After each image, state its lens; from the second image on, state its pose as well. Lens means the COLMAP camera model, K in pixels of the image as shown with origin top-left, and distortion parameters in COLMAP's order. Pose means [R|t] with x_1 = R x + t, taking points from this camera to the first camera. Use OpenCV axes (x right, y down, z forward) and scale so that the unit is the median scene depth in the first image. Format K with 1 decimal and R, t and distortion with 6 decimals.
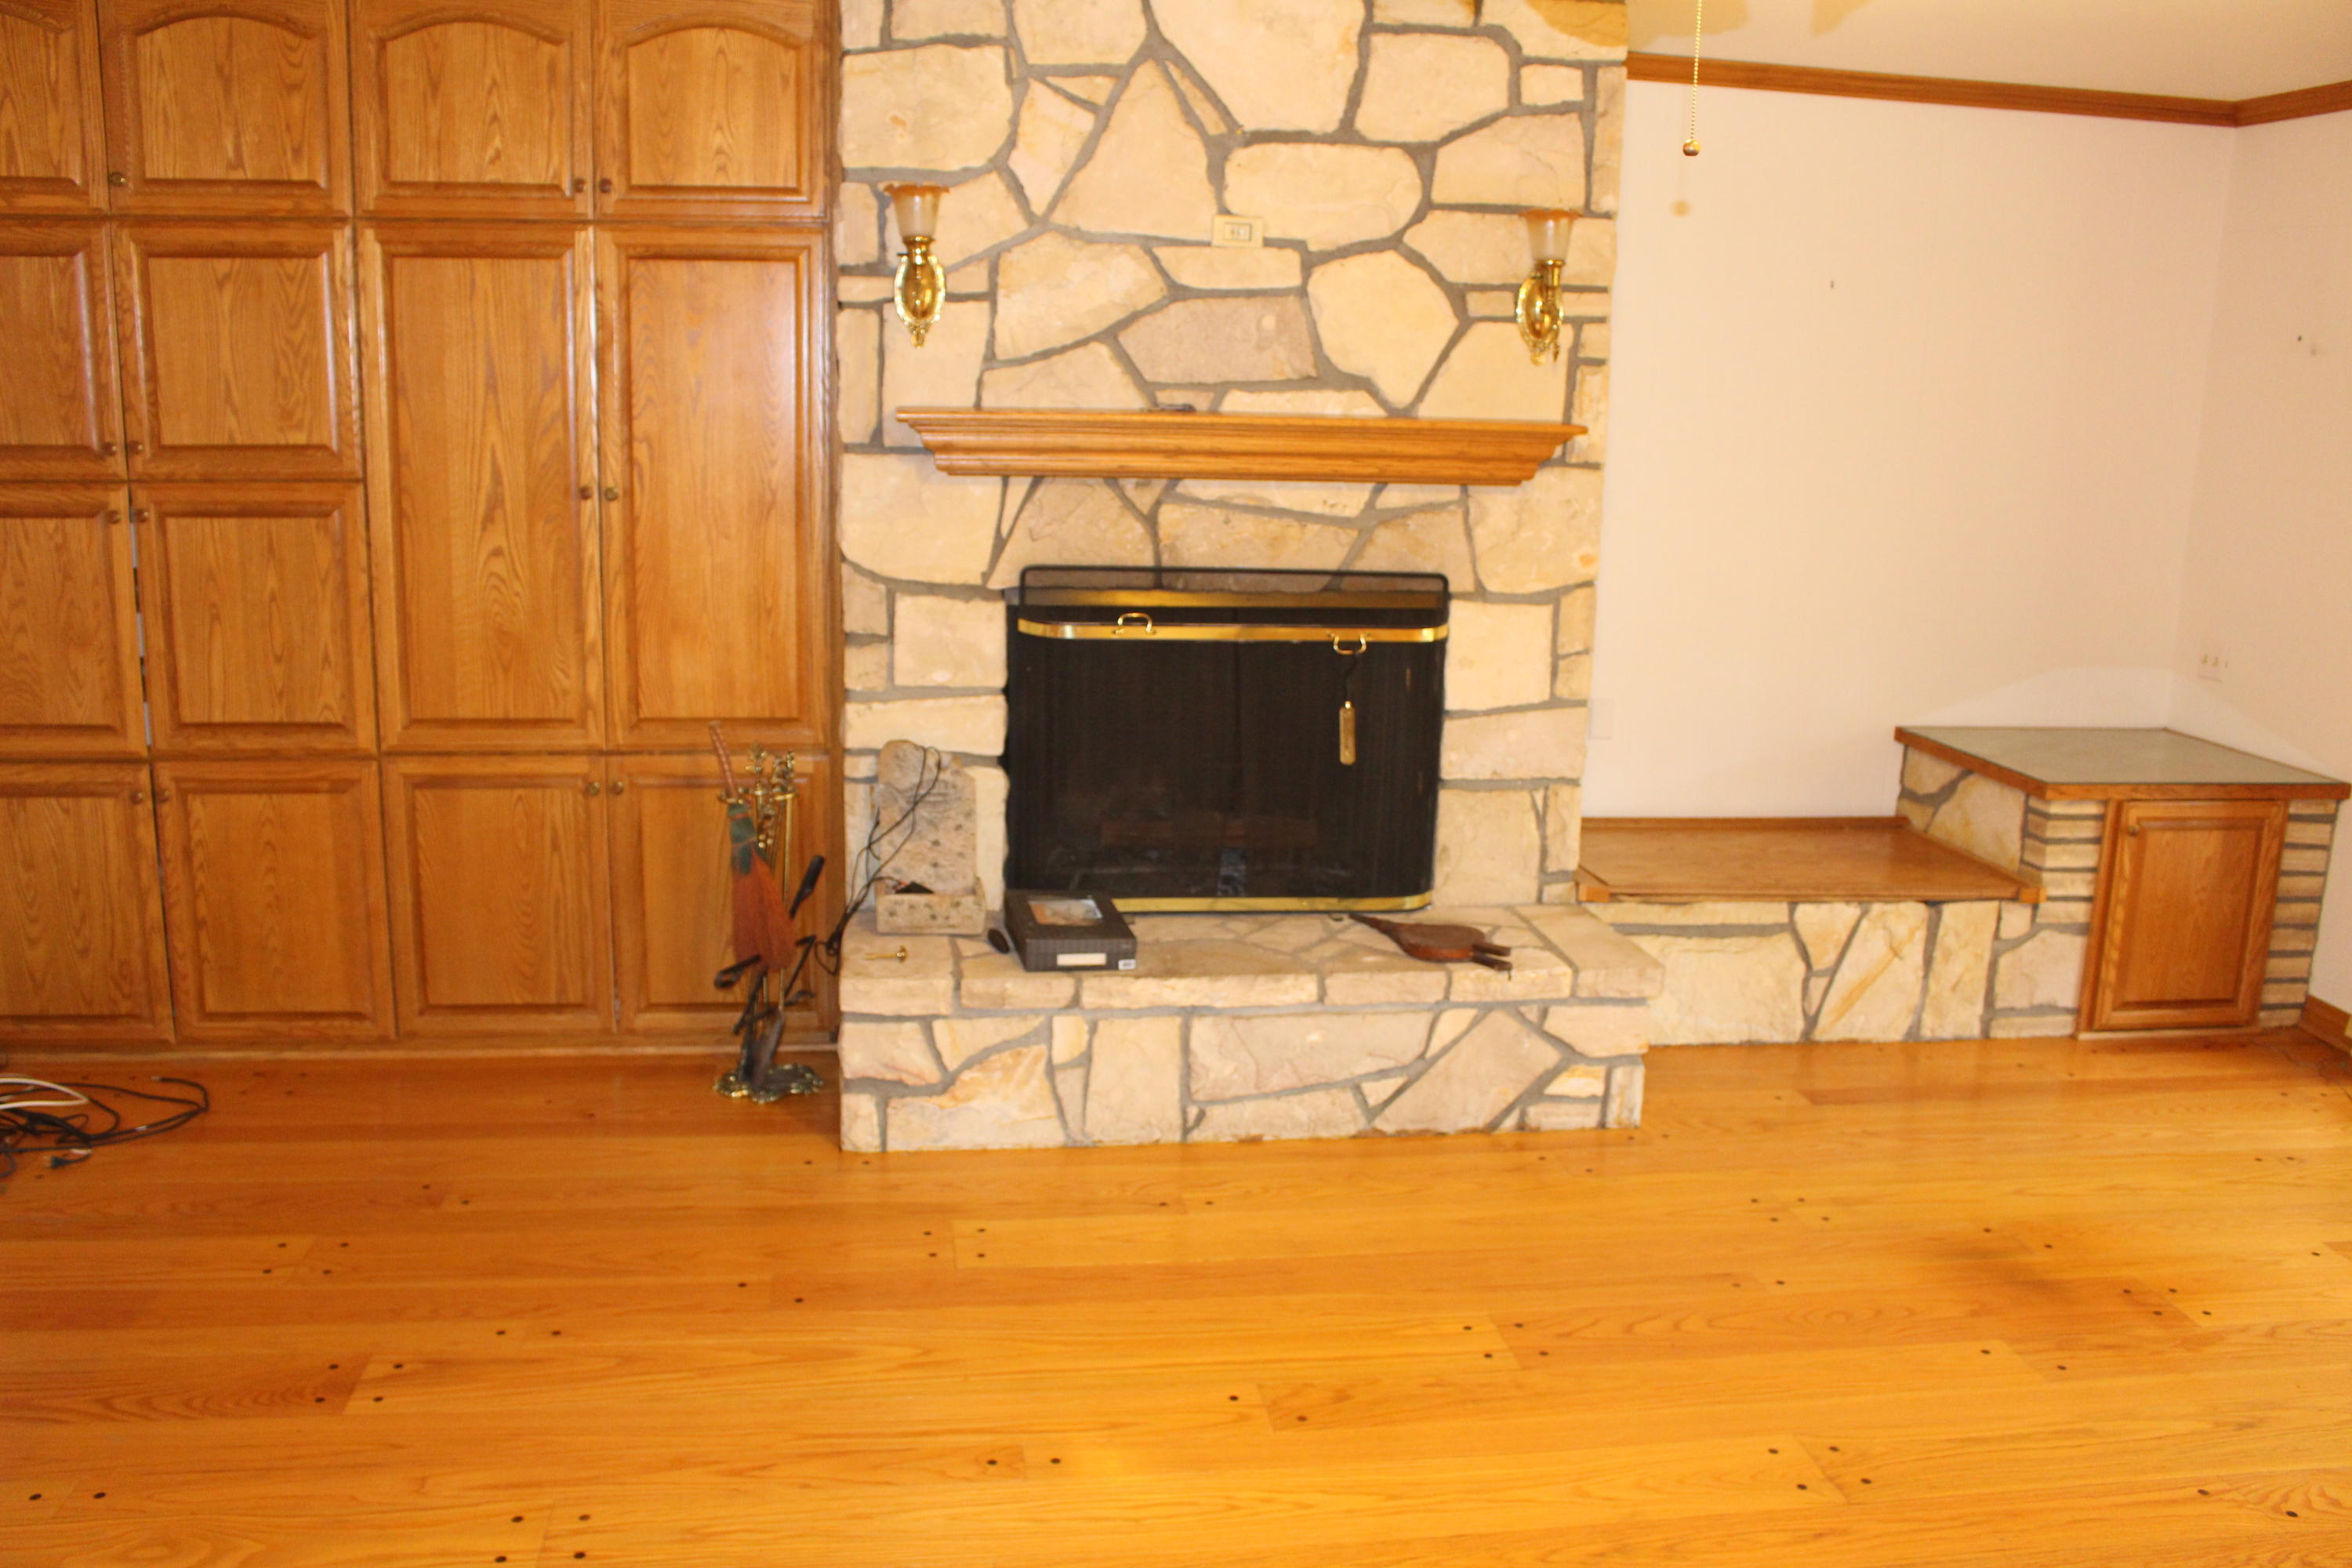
lens RADIAL K [[1941.3, 0, 1176.0], [0, 1941.3, 784.0], [0, 0, 1]] dist [-0.167436, 0.149118]
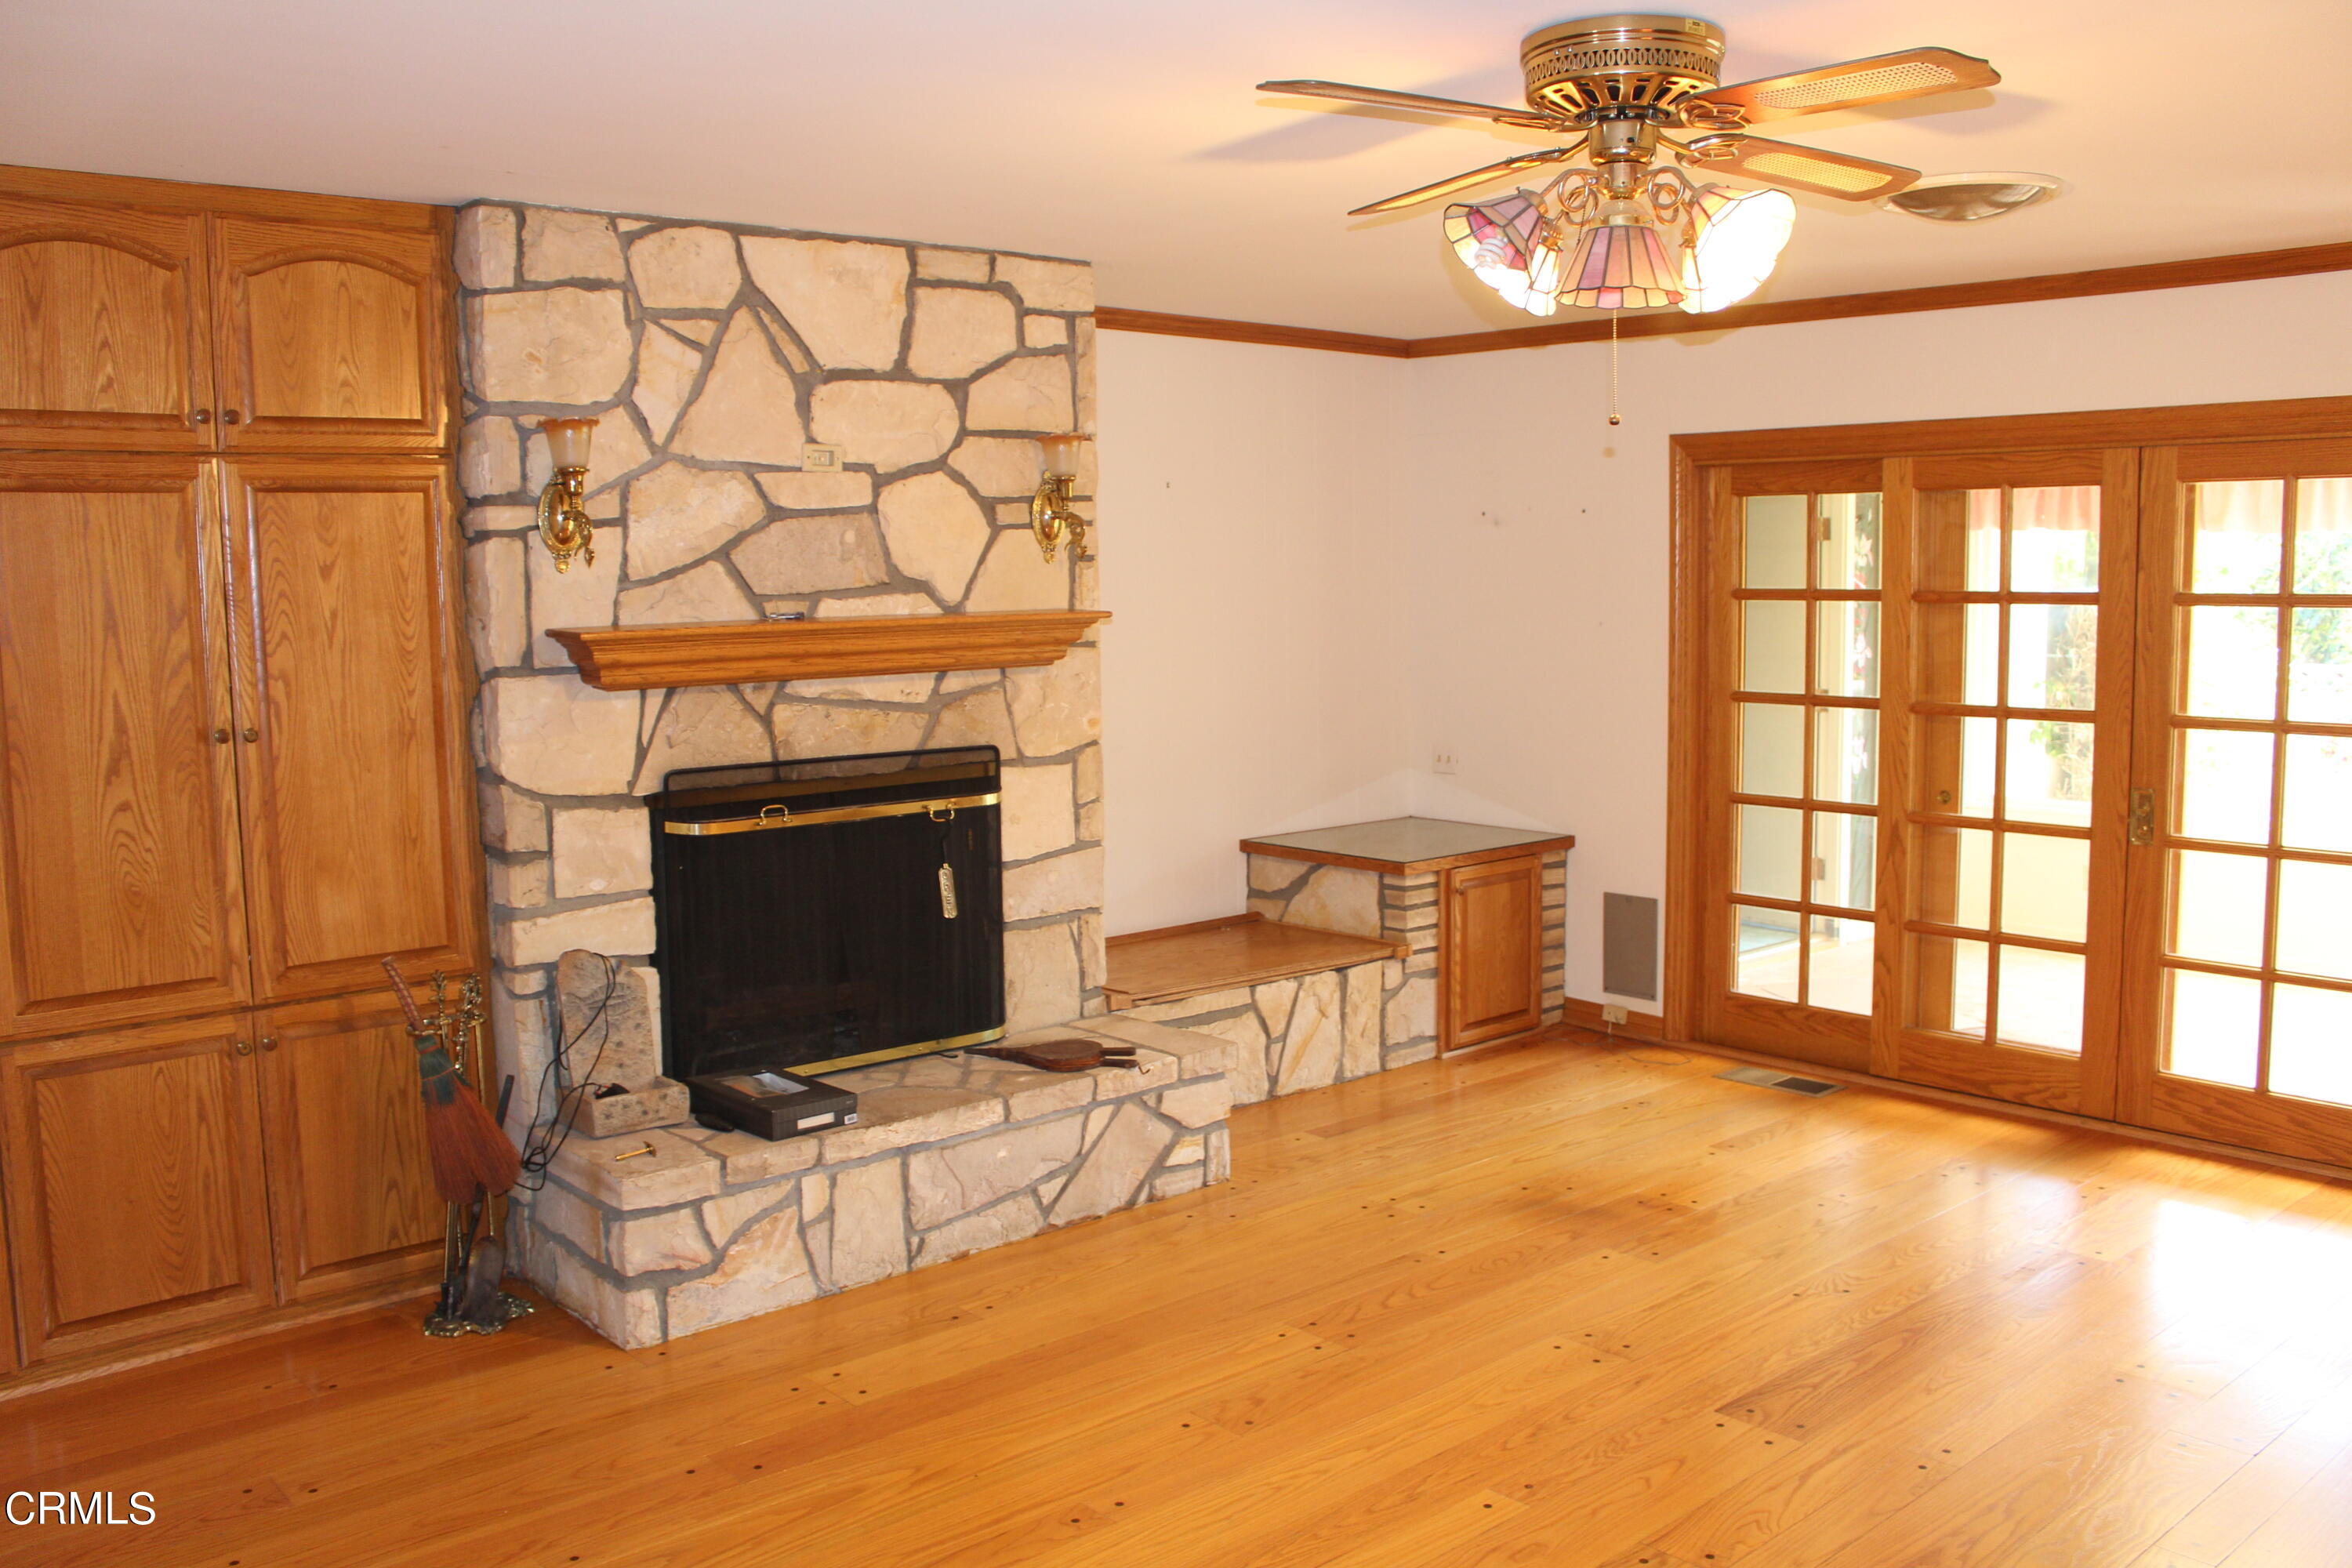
lens RADIAL K [[1941.3, 0, 1176.0], [0, 1941.3, 784.0], [0, 0, 1]] dist [-0.167436, 0.149118]
pose [[0.833113, -0.098114, 0.544331, -0.423737], [0.149882, 0.987365, -0.051428, -0.009885], [-0.532408, 0.124431, 0.837292, -0.031447]]
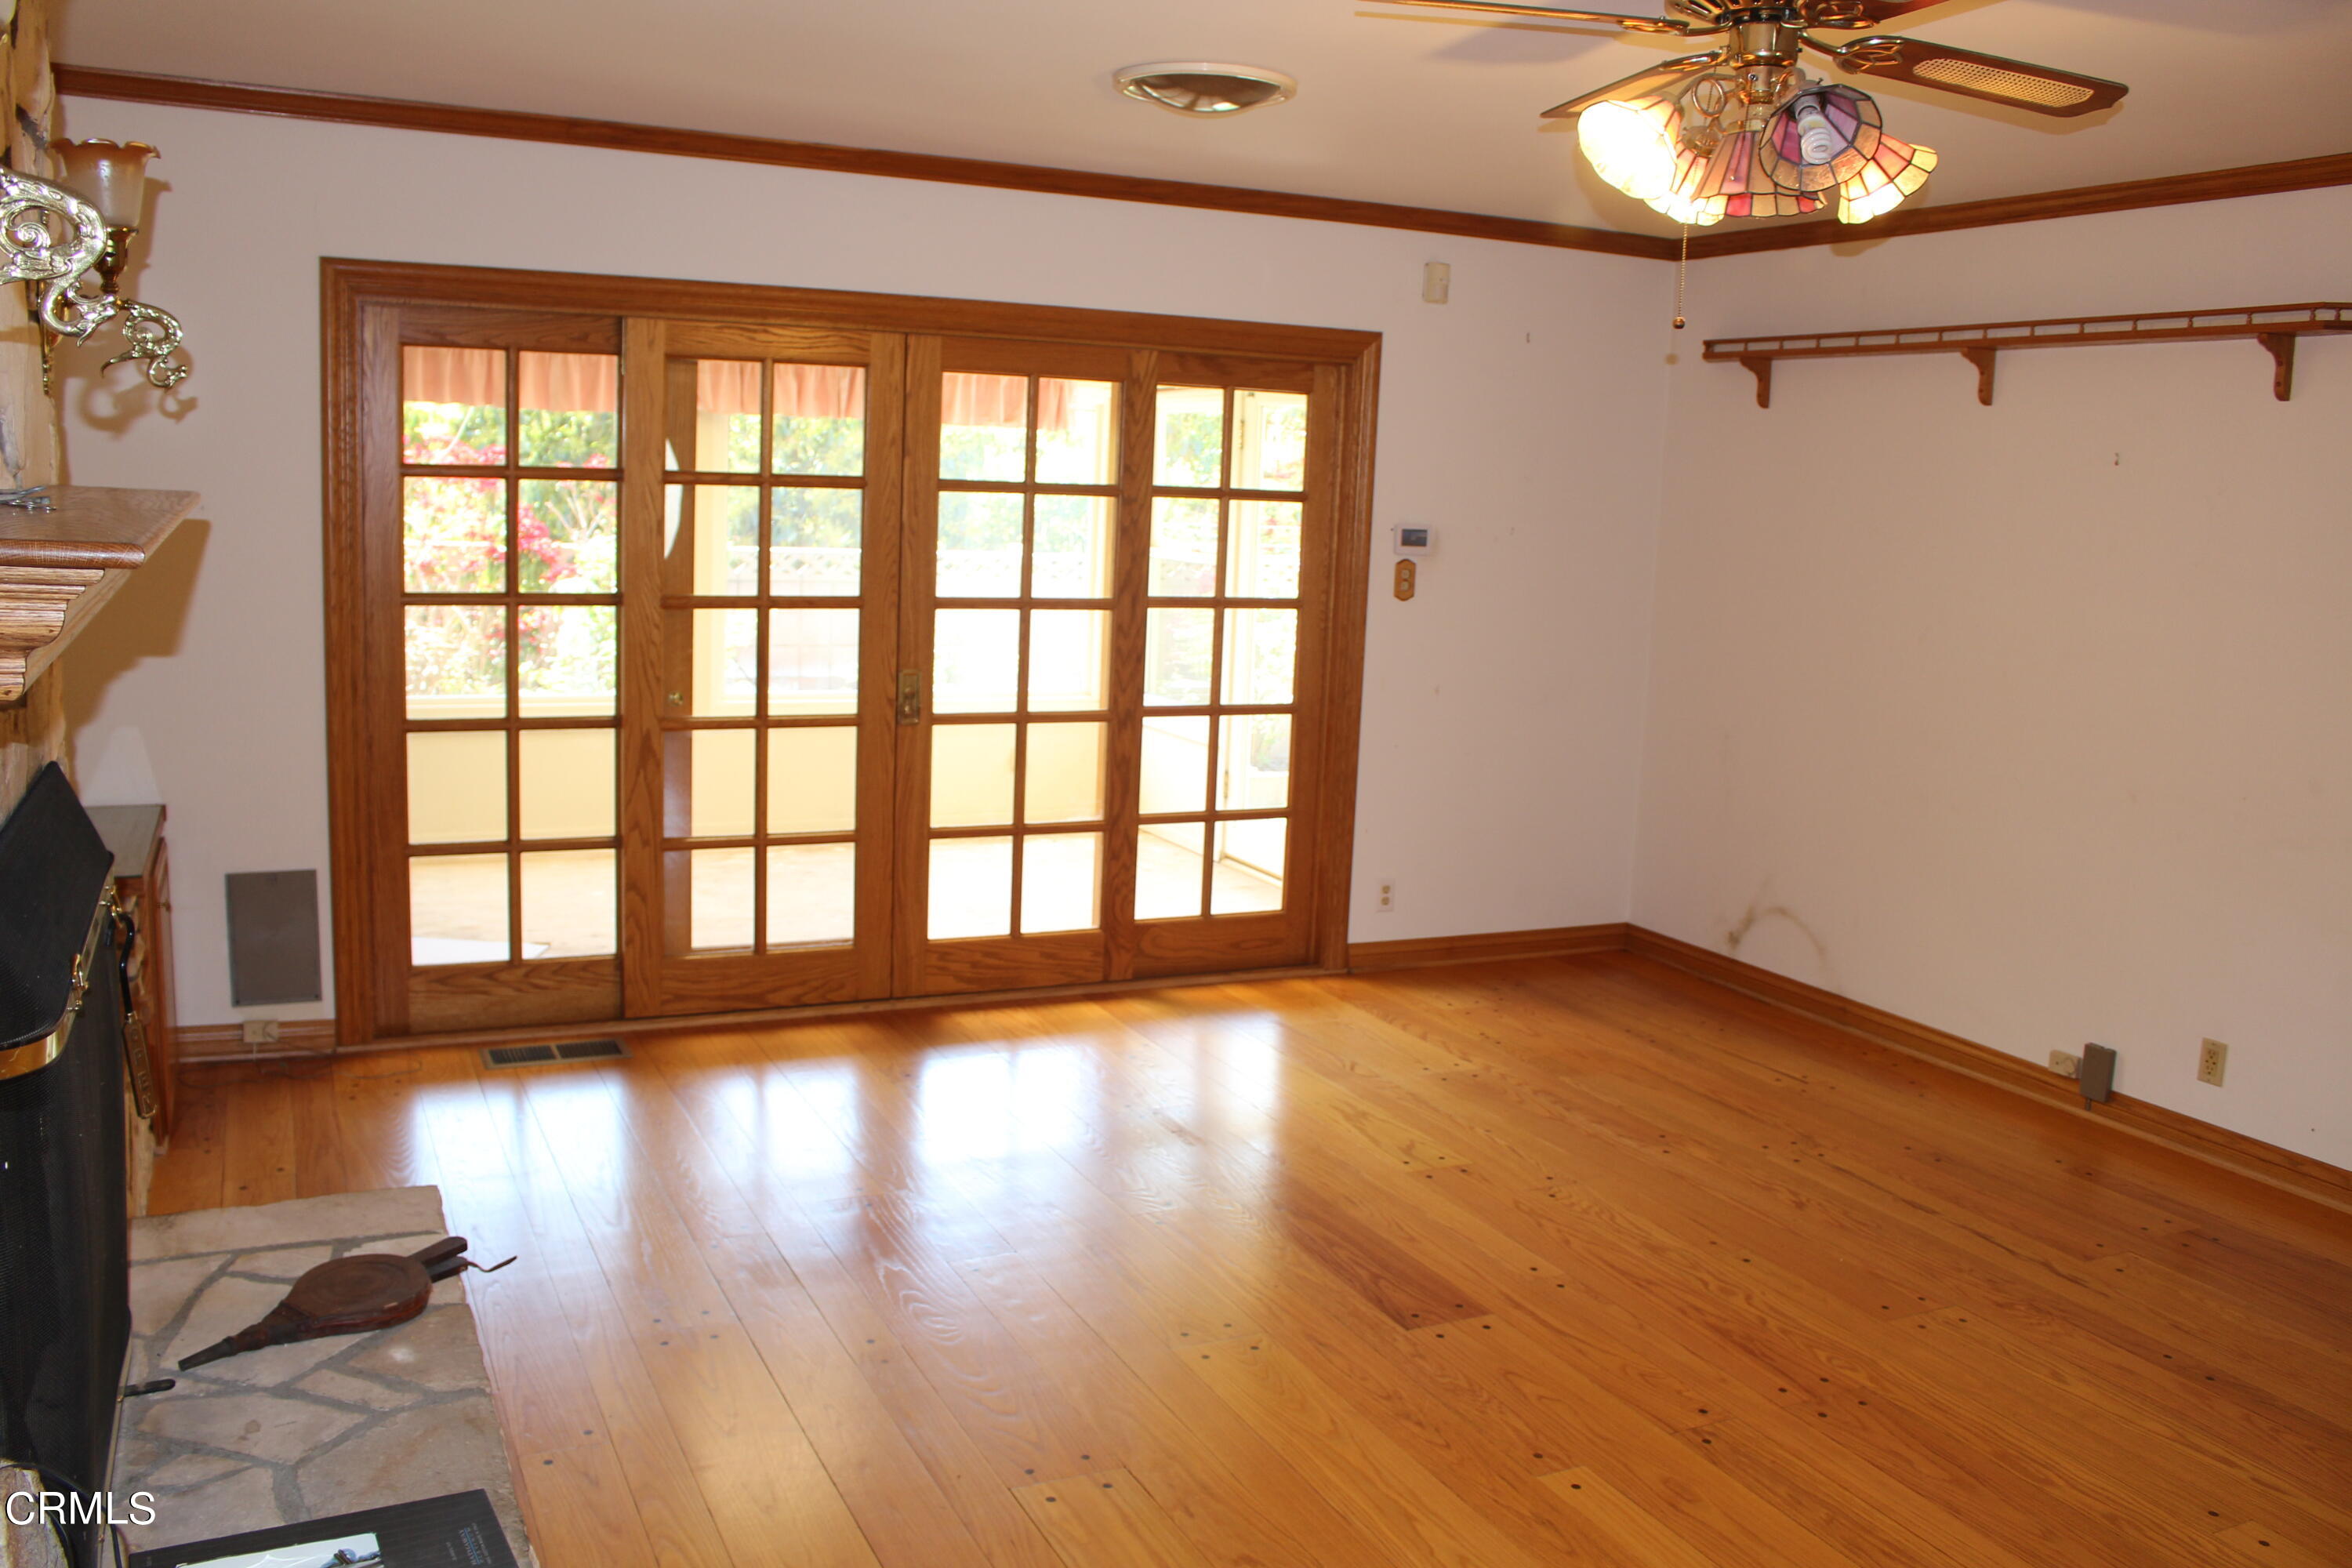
lens RADIAL K [[1941.3, 0, 1176.0], [0, 1941.3, 784.0], [0, 0, 1]] dist [-0.167436, 0.149118]
pose [[-0.303298, -0.194229, 0.932891, -0.500494], [0.147430, 0.957653, 0.247316, -0.190214], [-0.941422, 0.212546, -0.261819, 0.818786]]
